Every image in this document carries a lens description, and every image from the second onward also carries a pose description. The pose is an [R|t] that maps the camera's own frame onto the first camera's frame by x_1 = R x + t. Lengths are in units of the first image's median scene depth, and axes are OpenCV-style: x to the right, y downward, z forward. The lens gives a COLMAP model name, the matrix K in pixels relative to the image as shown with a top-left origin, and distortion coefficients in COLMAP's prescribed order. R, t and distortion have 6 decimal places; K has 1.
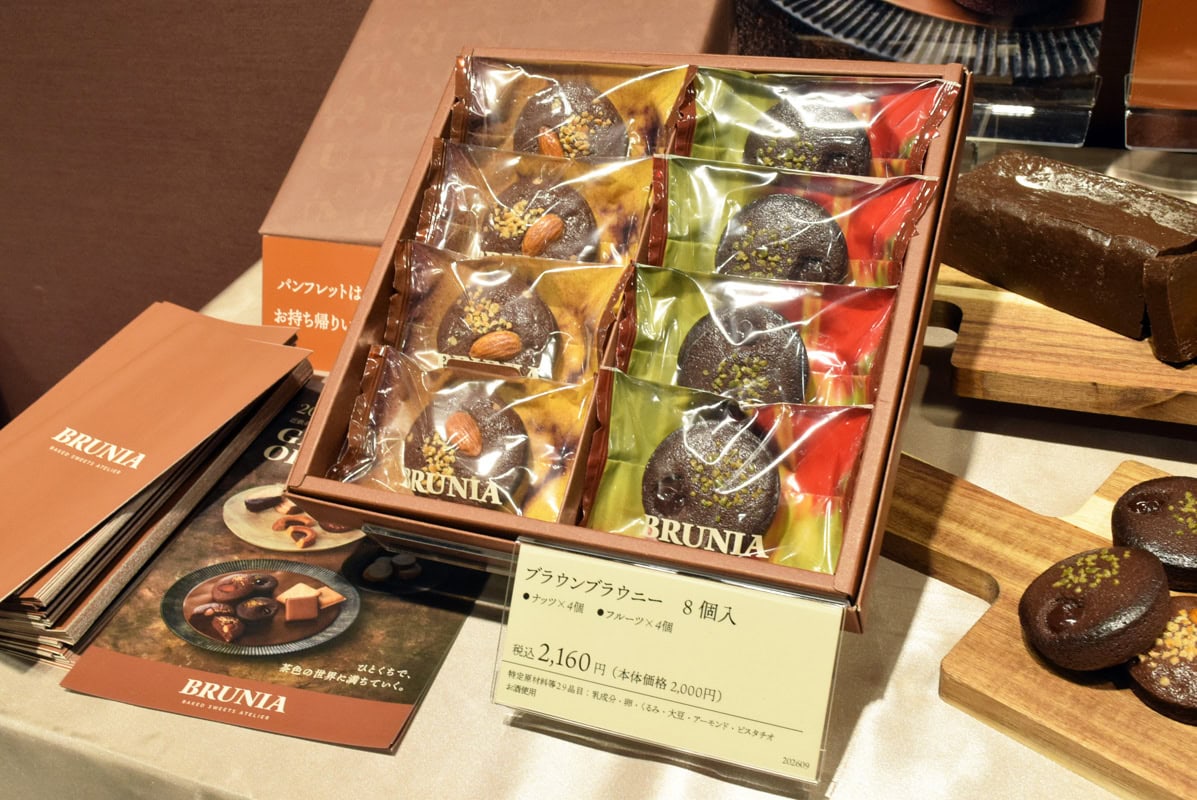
lens RADIAL K [[1321.5, 0, 598.9], [0, 1321.5, 400.6], [0, 0, 1]] dist [-0.022925, 0.000000]
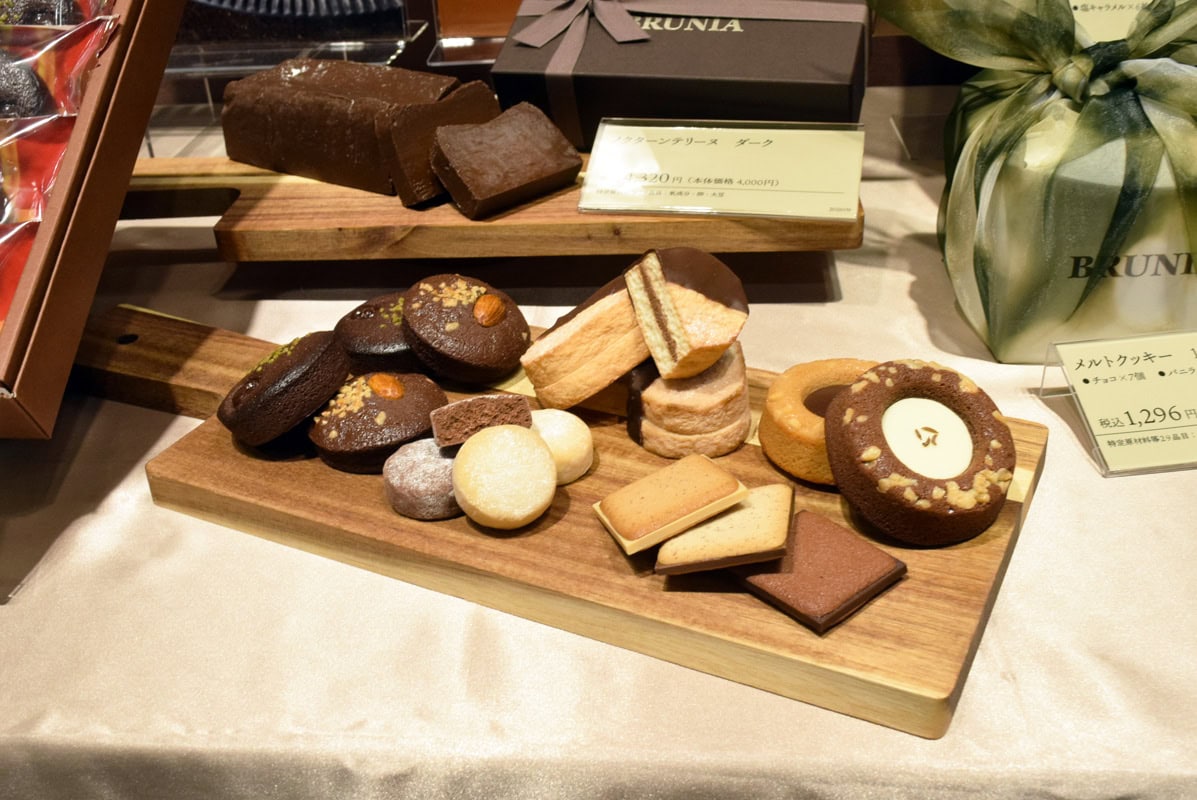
lens RADIAL K [[1321.5, 0, 599.9], [0, 1321.5, 398.1], [0, 0, 1]] dist [-0.022925, 0.000000]
pose [[0.961518, -0.095400, 0.257649, 0.297449], [0.122743, 0.988148, -0.092180, 0.249707], [-0.245801, 0.120257, 0.961832, -0.052998]]
